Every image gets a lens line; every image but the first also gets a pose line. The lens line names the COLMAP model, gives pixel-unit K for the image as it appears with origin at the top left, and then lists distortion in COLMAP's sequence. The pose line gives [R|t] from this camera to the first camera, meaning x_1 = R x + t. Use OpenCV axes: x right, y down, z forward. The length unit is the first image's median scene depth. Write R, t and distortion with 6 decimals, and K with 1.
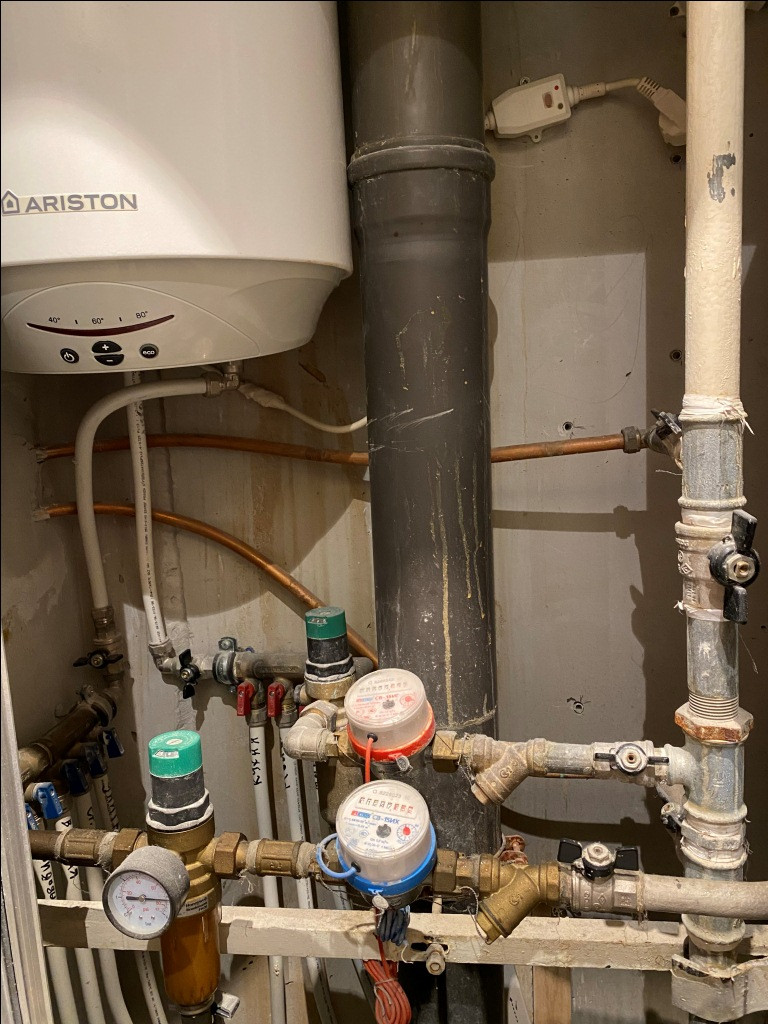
lens RADIAL K [[784.0, 0, 382.7], [0, 784.0, 509.2], [0, 0, 1]] dist [0.003152, -0.005264]
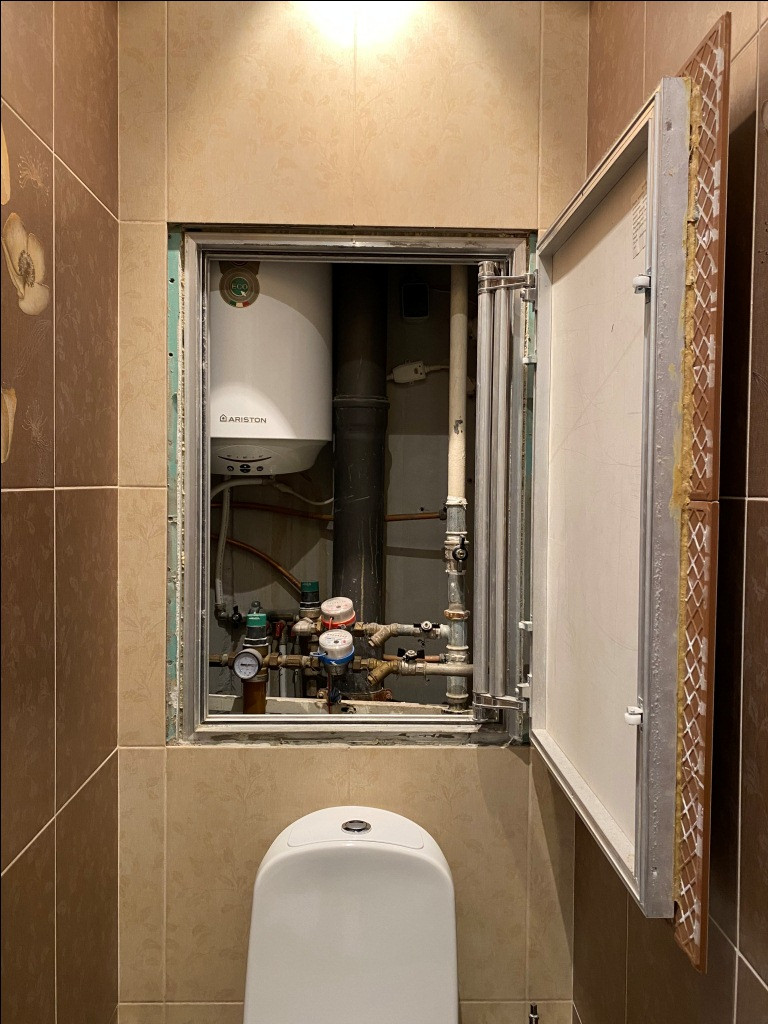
lens RADIAL K [[784.0, 0, 380.6], [0, 784.0, 508.4], [0, 0, 1]] dist [0.003152, -0.005264]
pose [[0.994171, 0.059123, 0.090157, -0.106140], [-0.047584, 0.990994, -0.125167, 0.240012], [-0.096745, 0.120147, 0.988031, -1.599938]]
